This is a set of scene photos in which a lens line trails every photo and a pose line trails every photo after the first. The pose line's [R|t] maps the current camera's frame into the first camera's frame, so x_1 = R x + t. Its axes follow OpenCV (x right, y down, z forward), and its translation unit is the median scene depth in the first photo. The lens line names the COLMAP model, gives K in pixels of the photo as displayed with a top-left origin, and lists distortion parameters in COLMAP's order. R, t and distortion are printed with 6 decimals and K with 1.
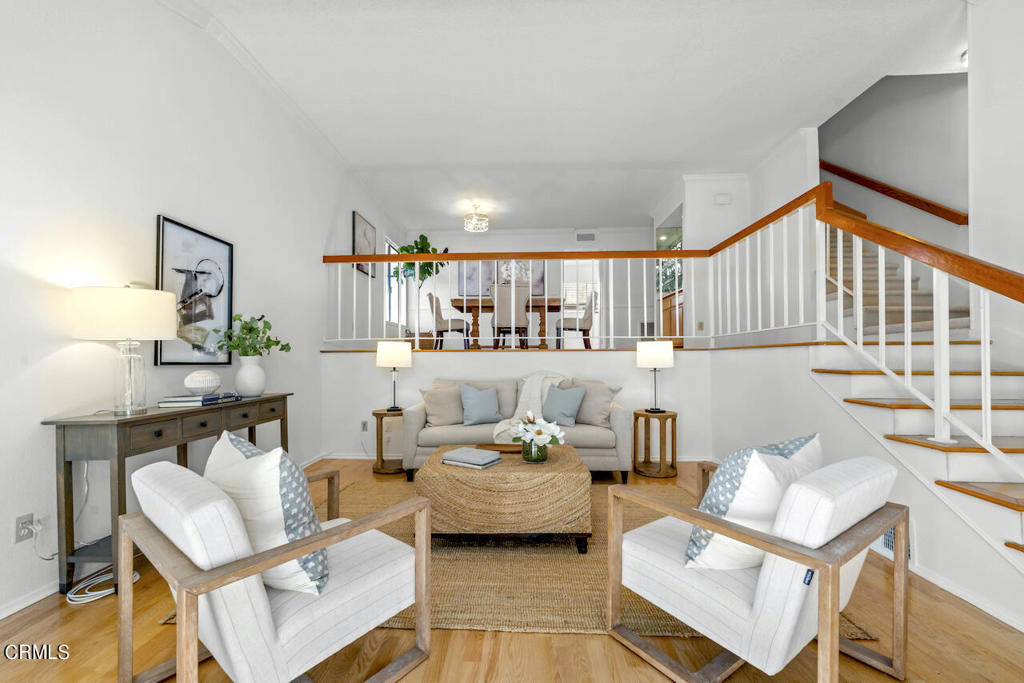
lens RADIAL K [[414.9, 0, 509.6], [0, 414.9, 353.2], [0, 0, 1]] dist [0.000232, -0.000277]
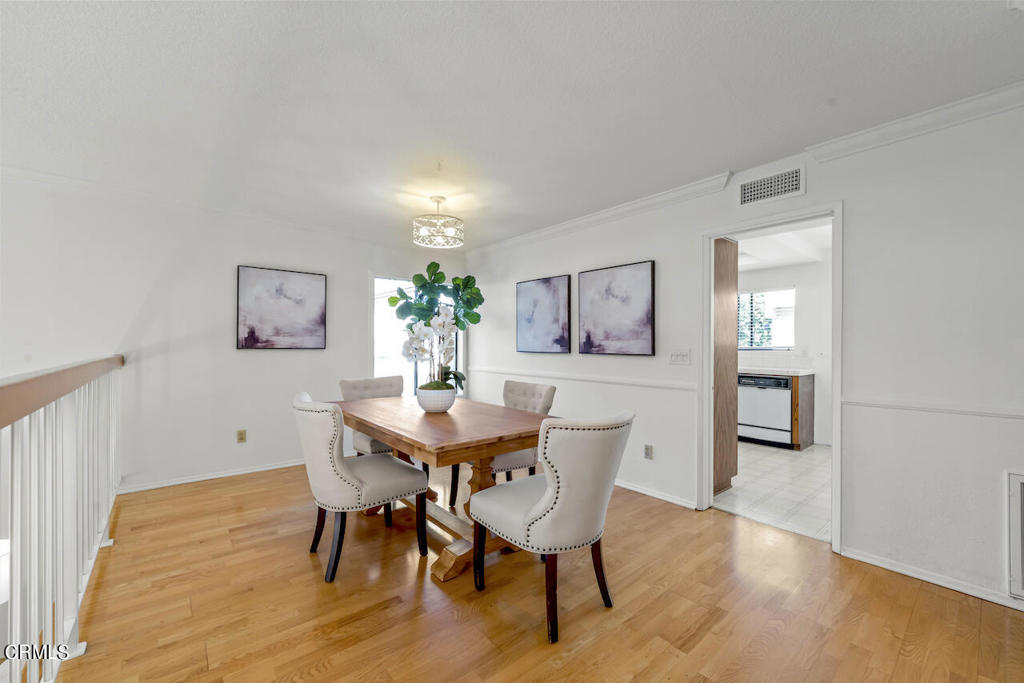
lens RADIAL K [[412.3, 0, 508.1], [0, 412.3, 344.7], [0, 0, 1]] dist [0.000437, -0.000097]
pose [[0.666732, 0.008133, -0.745254, 0.502147], [0.000108, 0.999939, 0.011009, -0.266582], [0.745298, -0.007421, 0.666690, 1.059028]]
